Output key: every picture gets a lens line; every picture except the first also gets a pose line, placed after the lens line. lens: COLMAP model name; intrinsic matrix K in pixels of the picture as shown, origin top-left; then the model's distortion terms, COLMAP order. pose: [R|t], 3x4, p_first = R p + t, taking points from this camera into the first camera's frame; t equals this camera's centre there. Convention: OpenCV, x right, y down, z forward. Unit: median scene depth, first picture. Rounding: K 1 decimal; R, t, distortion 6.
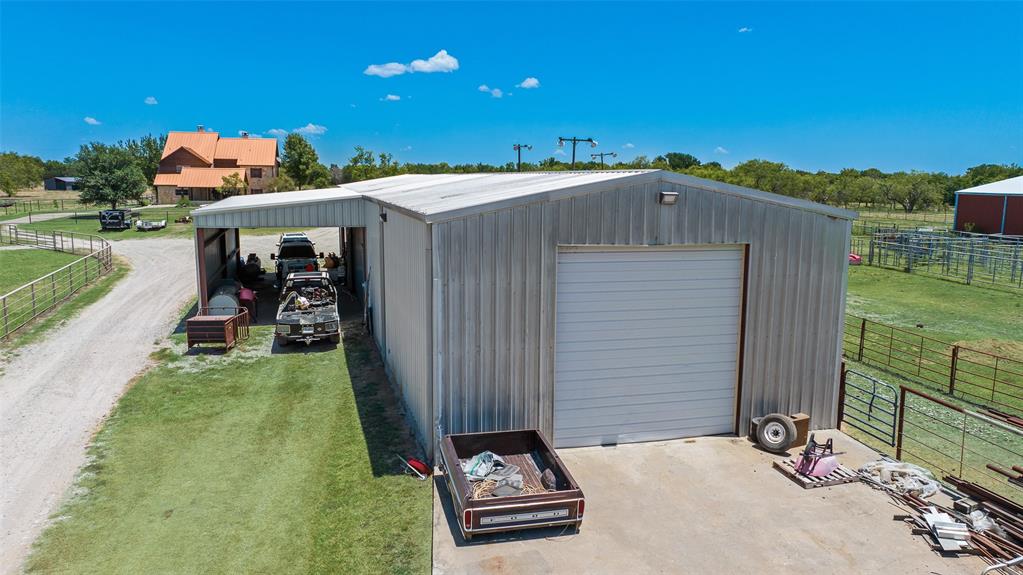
lens RADIAL K [[725.7, 0, 511.5], [0, 725.7, 287.5], [0, 0, 1]] dist [-0.009085, -0.003482]
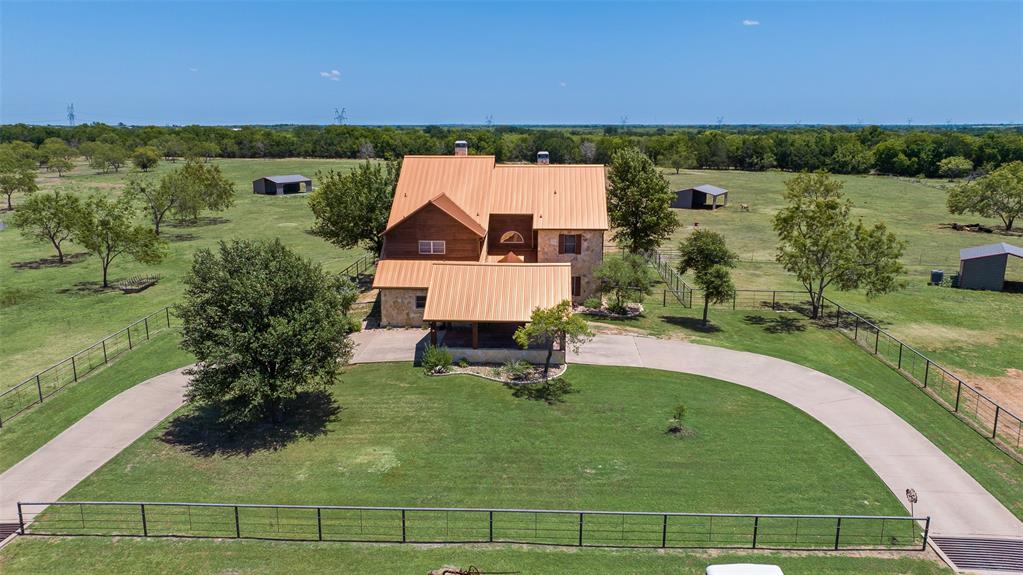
lens RADIAL K [[725.7, 0, 511.5], [0, 725.7, 287.5], [0, 0, 1]] dist [-0.009085, -0.003482]
pose [[0.960471, 0.045070, -0.274709, -0.256191], [-0.027301, 0.997300, 0.068166, -0.160846], [0.277039, -0.057971, 0.959108, 0.528924]]
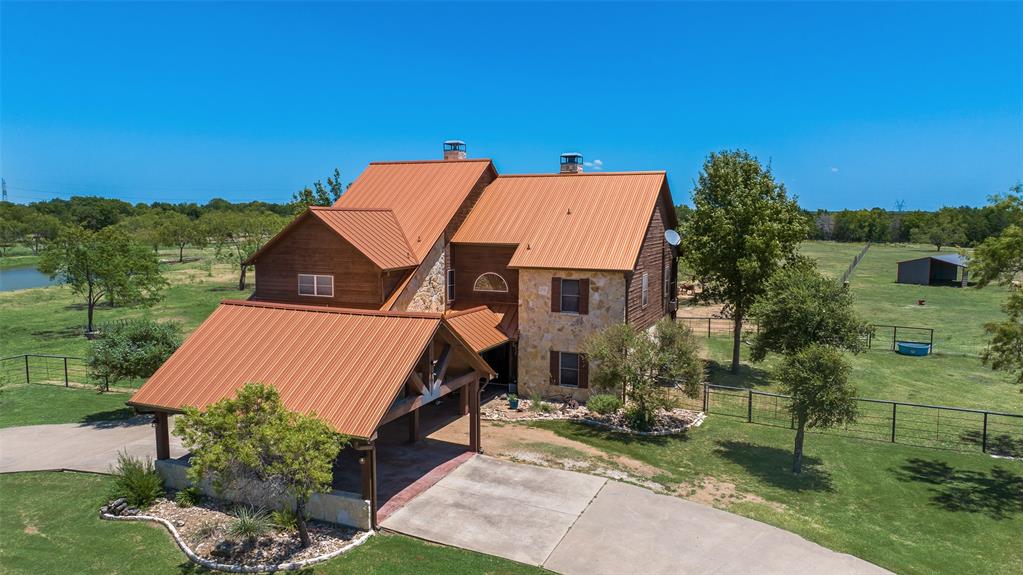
lens RADIAL K [[725.7, 0, 511.5], [0, 725.7, 287.5], [0, 0, 1]] dist [-0.009085, -0.003482]
pose [[0.808816, 0.047935, -0.586104, -0.209661], [-0.080260, 0.996344, -0.029272, -0.151108], [0.582559, 0.070716, 0.809707, 0.764094]]
